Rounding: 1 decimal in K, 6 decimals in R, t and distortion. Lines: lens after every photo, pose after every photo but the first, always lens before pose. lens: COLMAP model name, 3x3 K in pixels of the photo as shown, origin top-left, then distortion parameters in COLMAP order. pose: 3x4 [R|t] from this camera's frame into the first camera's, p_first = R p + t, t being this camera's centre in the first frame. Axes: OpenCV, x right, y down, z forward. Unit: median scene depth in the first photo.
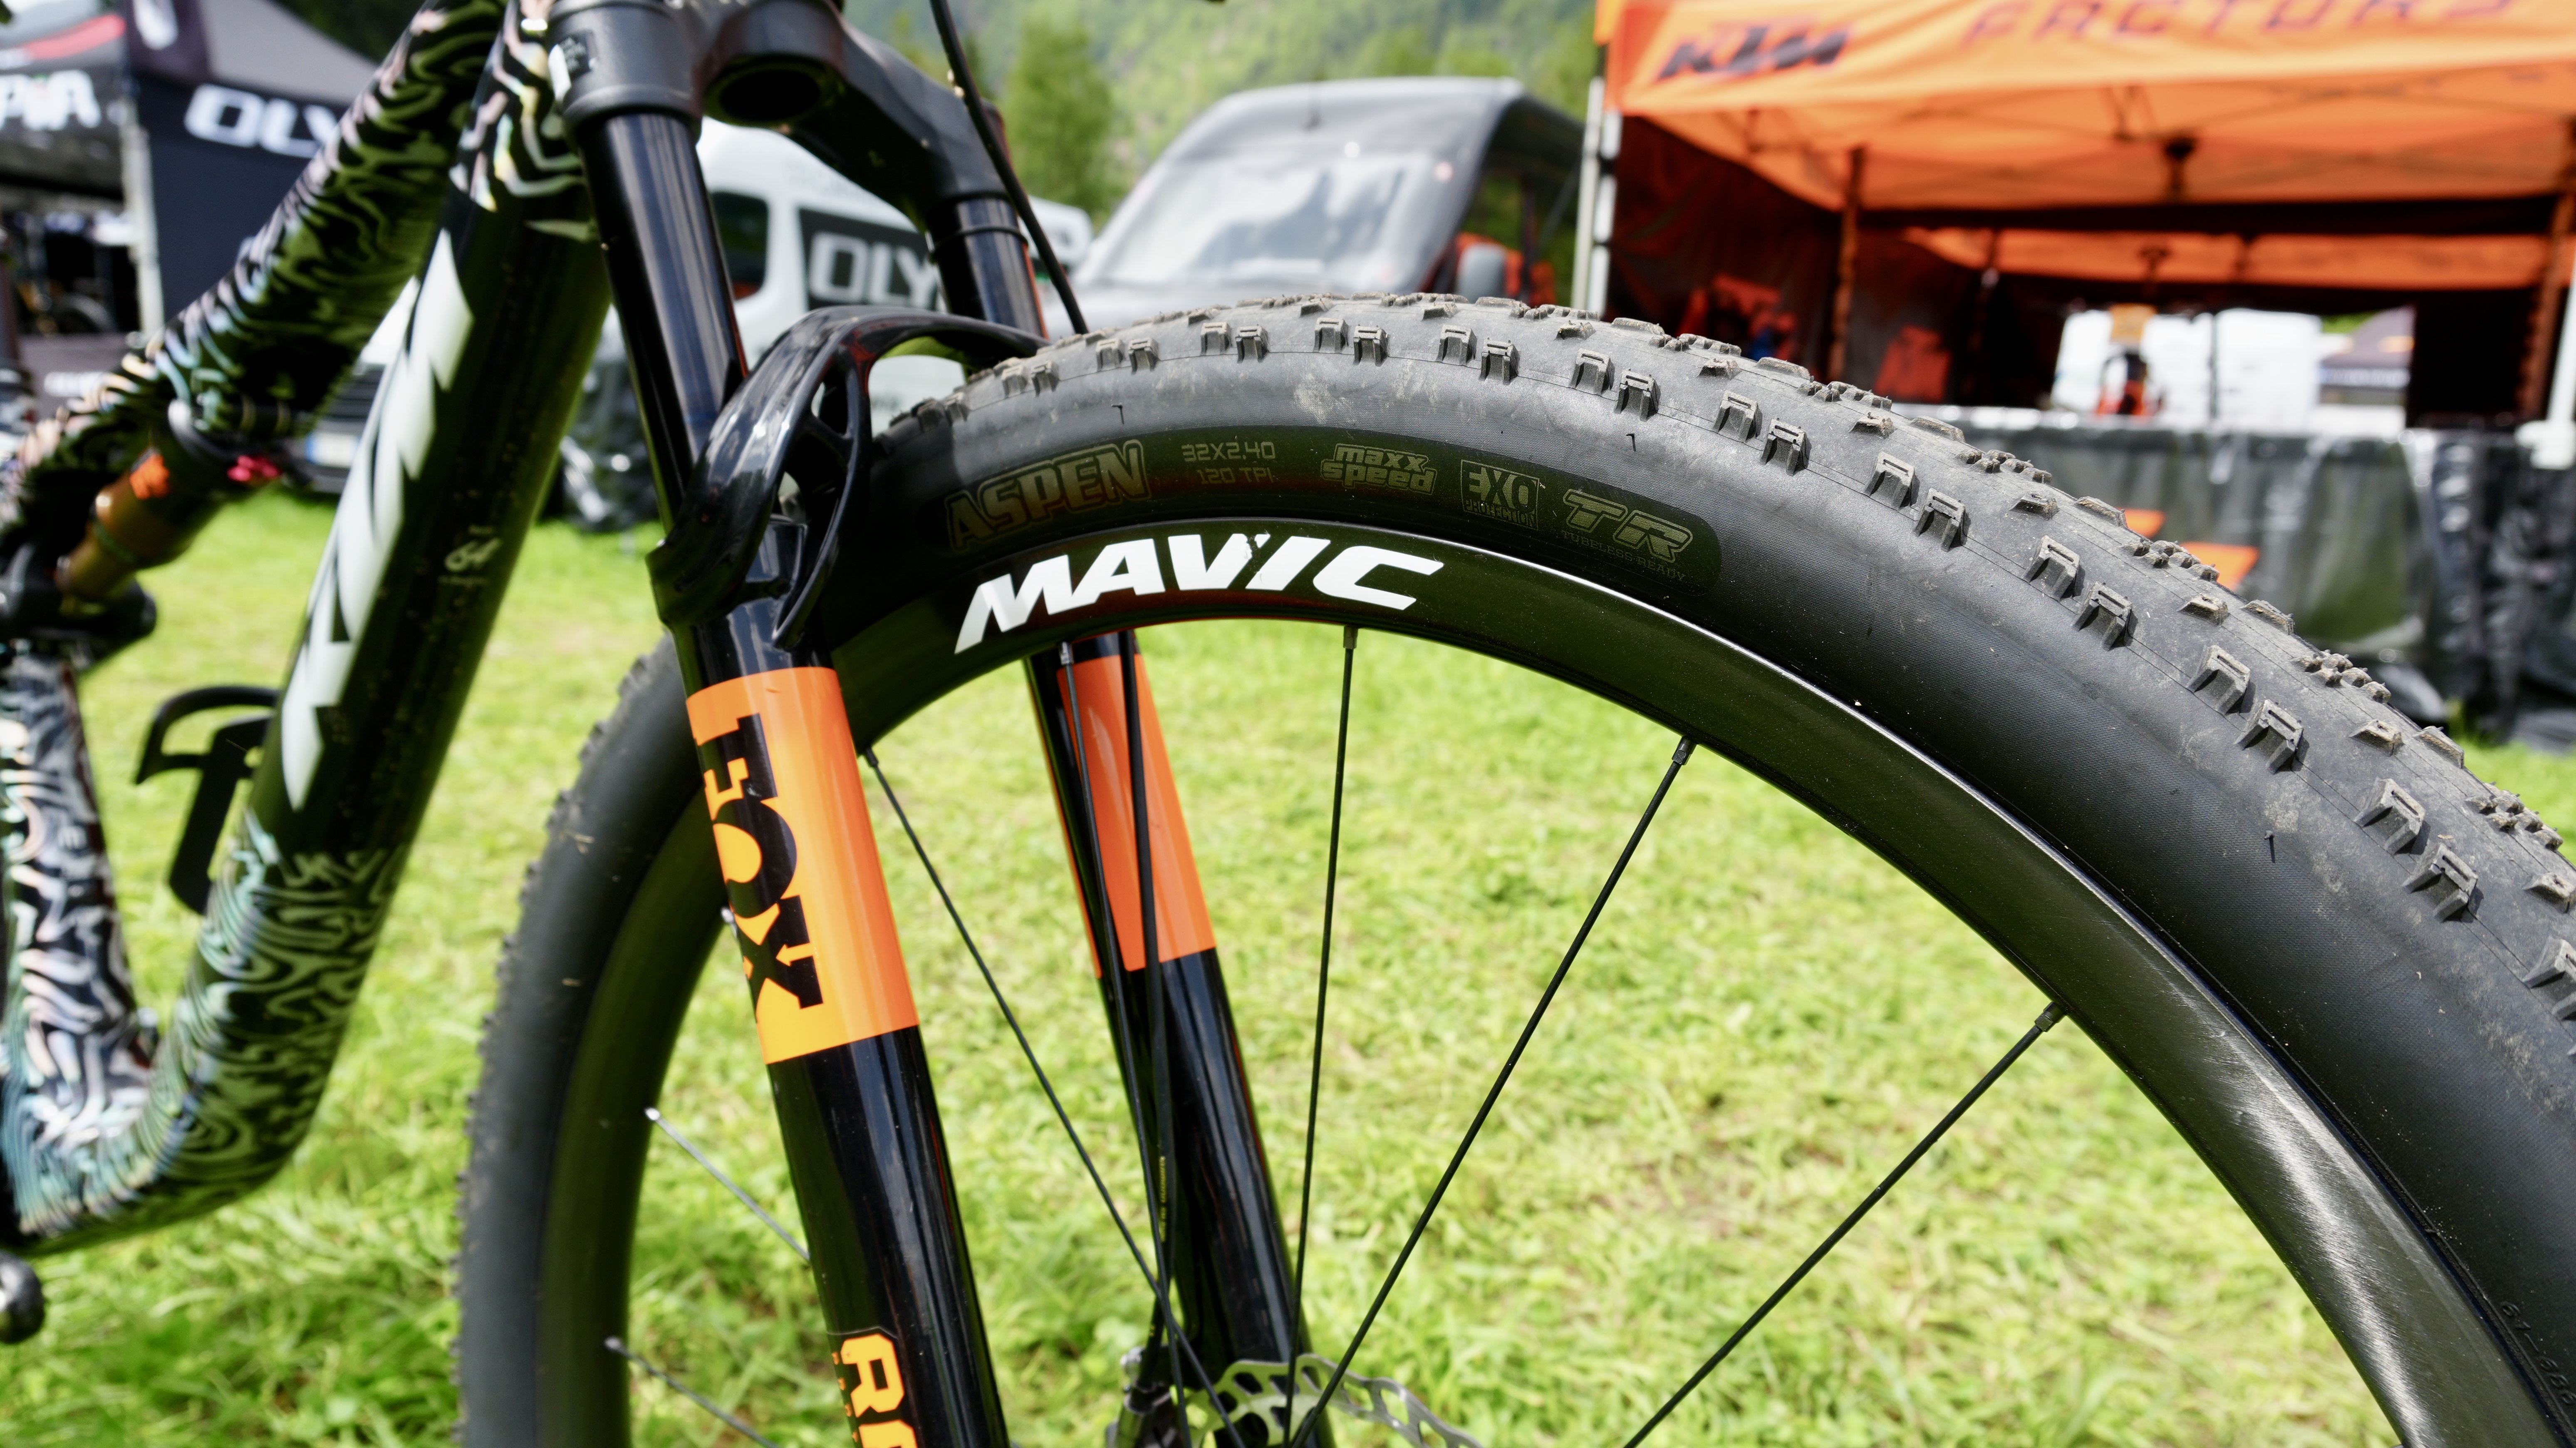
lens RADIAL K [[1777.3, 0, 1287.8], [0, 1777.3, 721.0], [0, 0, 1]] dist [-0.010231, -0.000191]
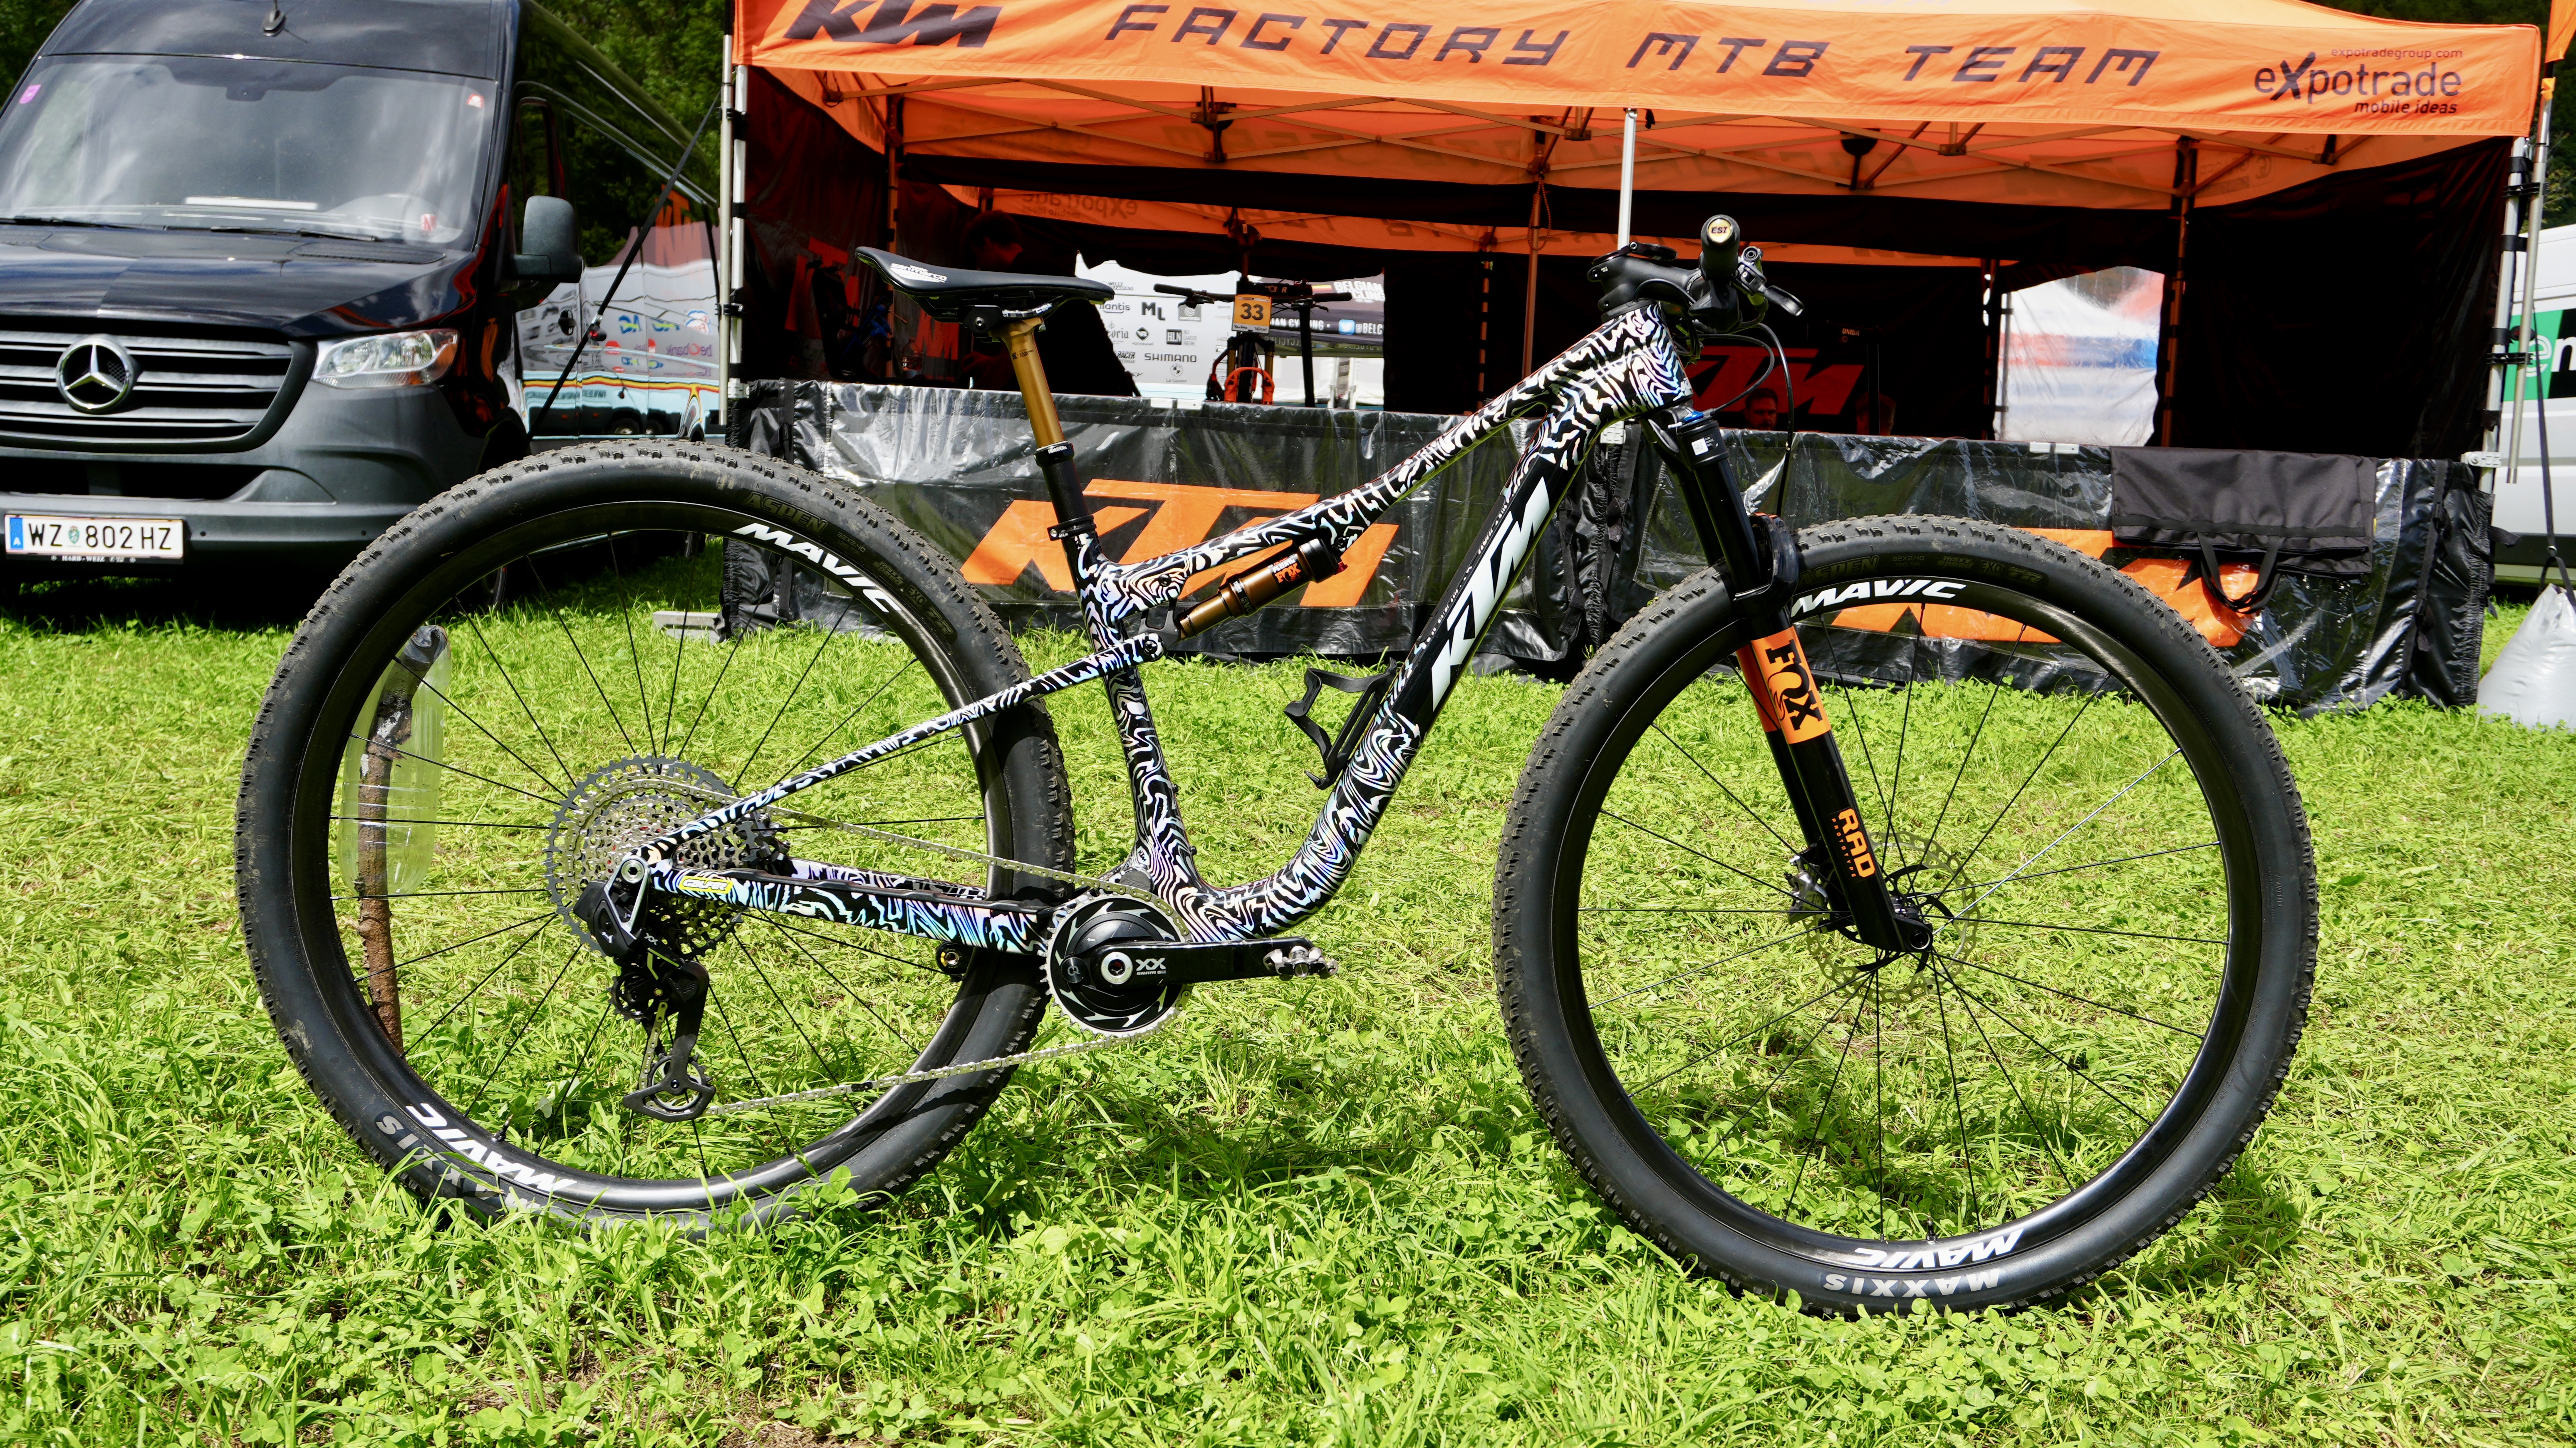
lens RADIAL K [[2546.4, 0, 1286.9], [0, 2546.4, 721.0], [0, 0, 1]] dist [0.009497, 0.000000]
pose [[0.819101, -0.080230, 0.568011, -0.384454], [0.088317, 0.996003, 0.013325, 0.000110], [-0.566810, 0.039251, 0.822913, -0.243484]]
